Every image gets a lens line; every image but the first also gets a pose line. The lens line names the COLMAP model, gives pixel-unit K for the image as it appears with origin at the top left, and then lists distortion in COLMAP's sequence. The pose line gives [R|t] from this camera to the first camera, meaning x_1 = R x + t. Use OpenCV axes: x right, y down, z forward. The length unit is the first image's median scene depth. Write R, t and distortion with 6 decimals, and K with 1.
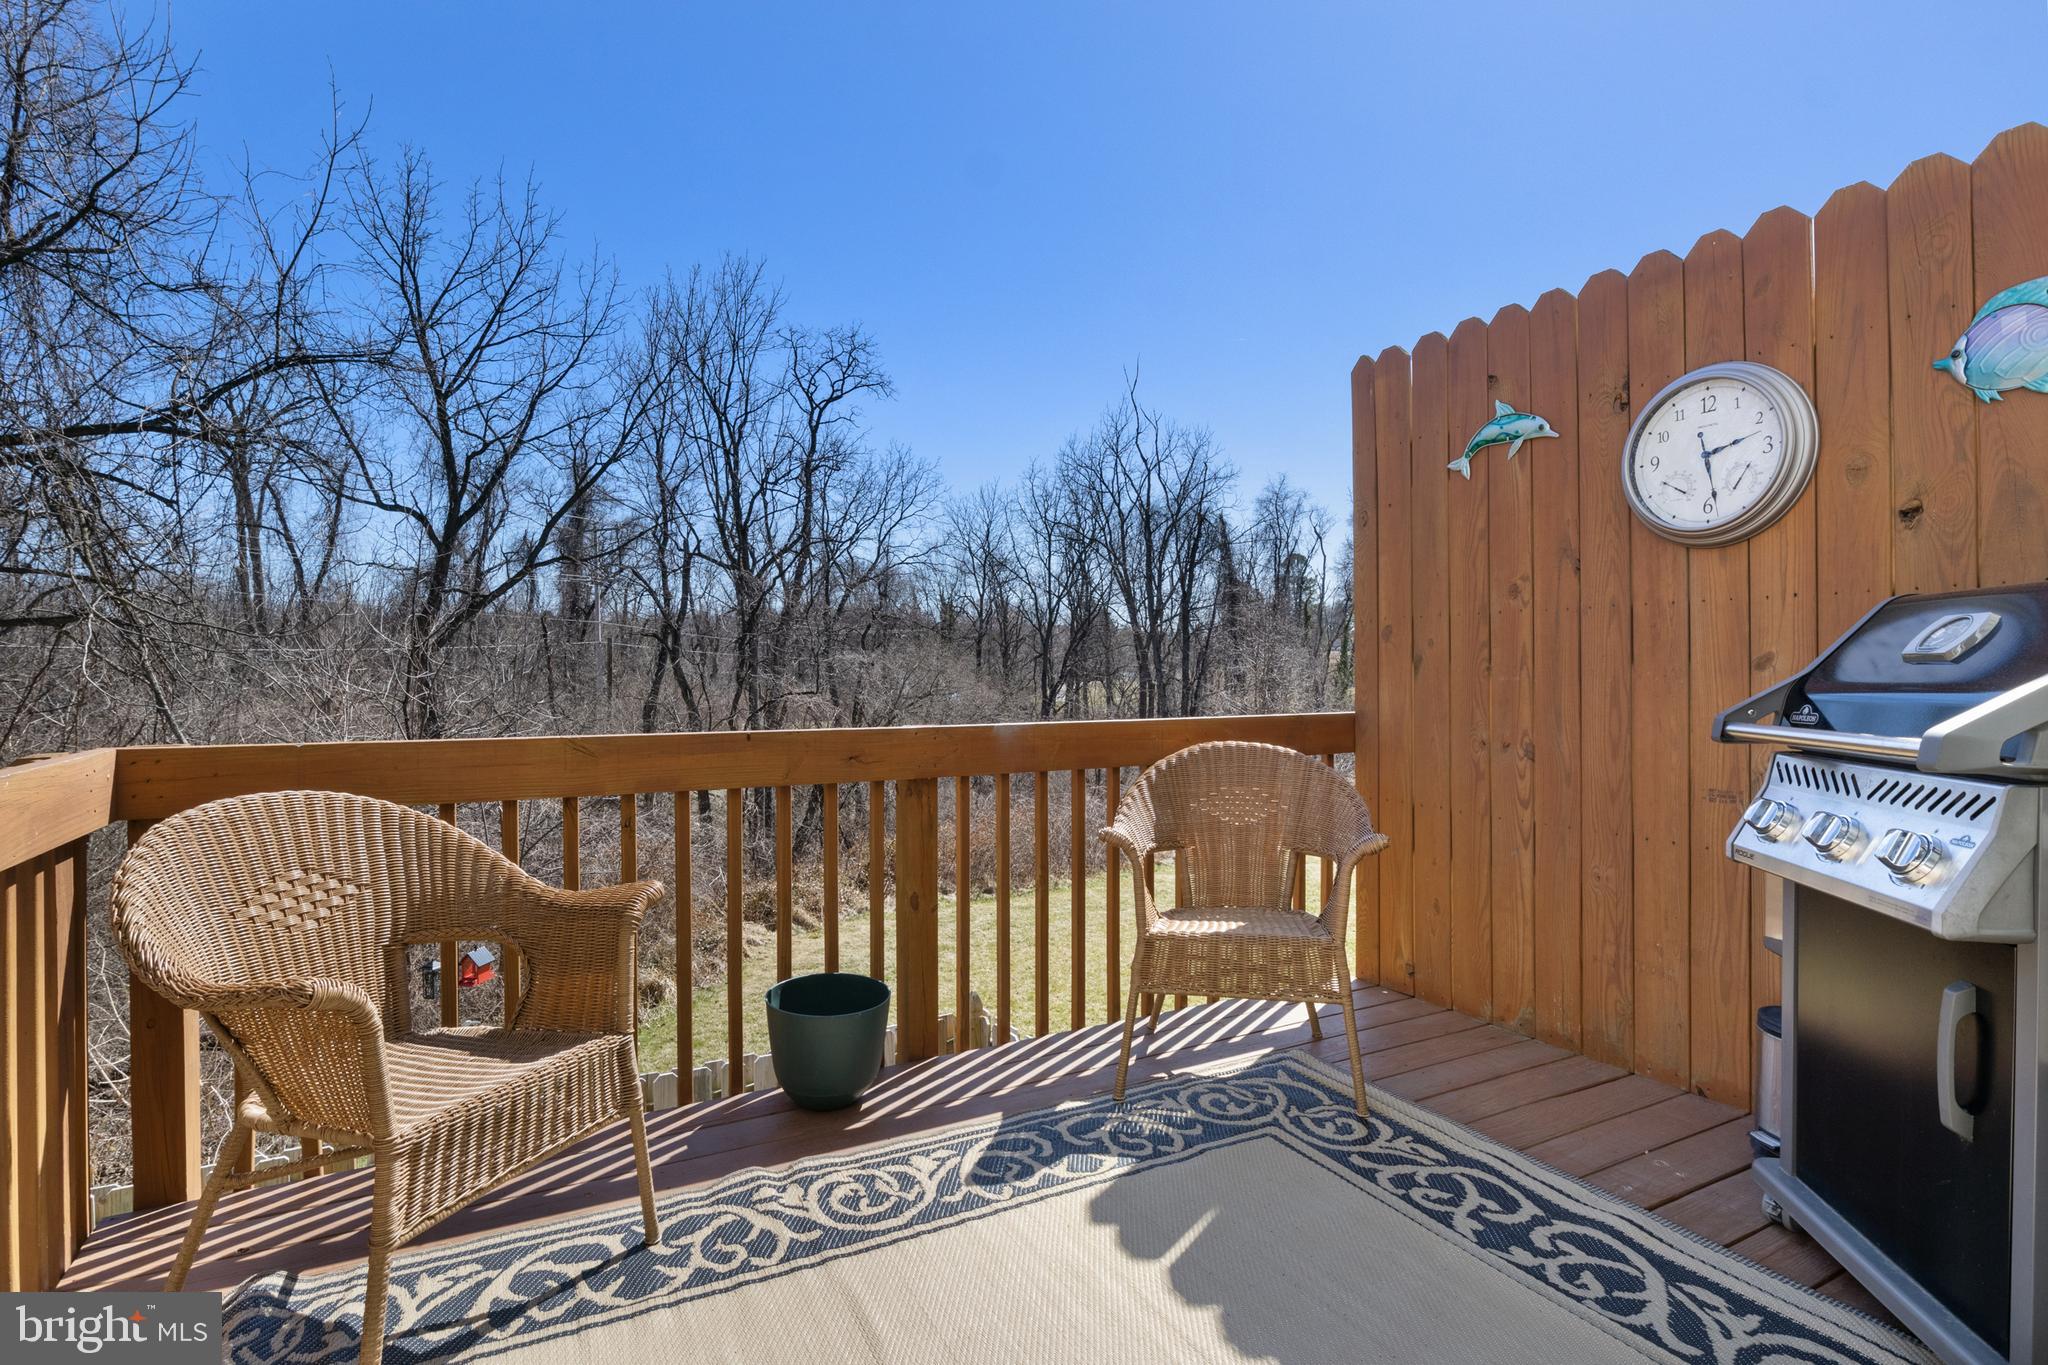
lens RADIAL K [[1019.1, 0, 1016.6], [0, 1019.1, 660.3], [0, 0, 1]] dist [0.009125, 0.000004]
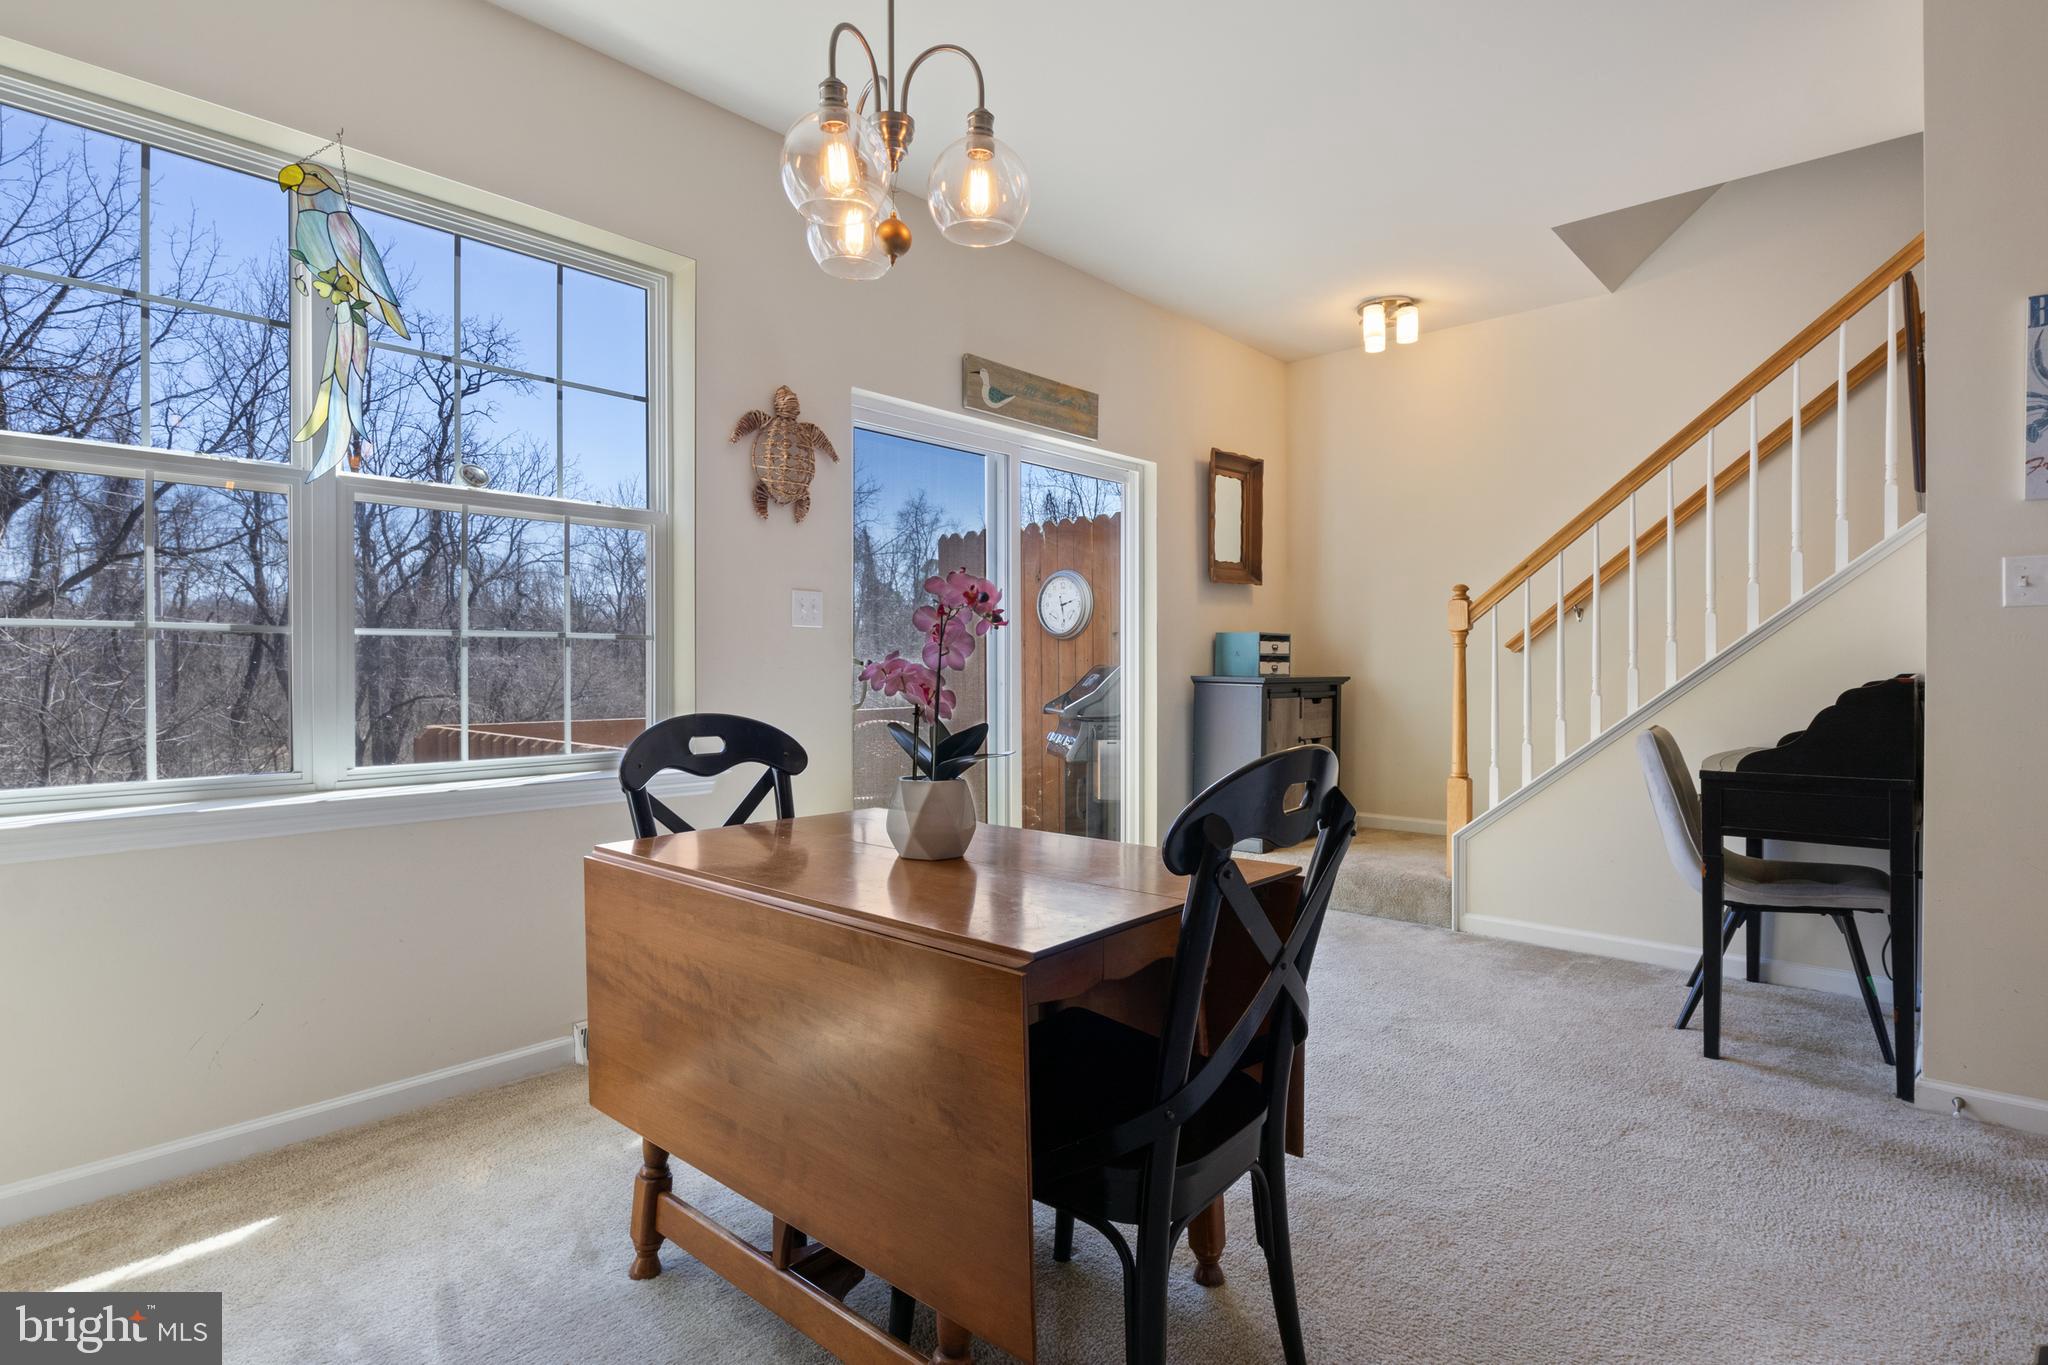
lens RADIAL K [[1026.7, 0, 1011.8], [0, 1026.7, 674.3], [0, 0, 1]] dist [-0.002350, -0.000237]
pose [[0.942083, -0.000525, 0.335378, -0.023984], [-0.004219, 0.999901, 0.013418, -0.004447], [-0.335352, -0.014056, 0.941988, -0.106199]]
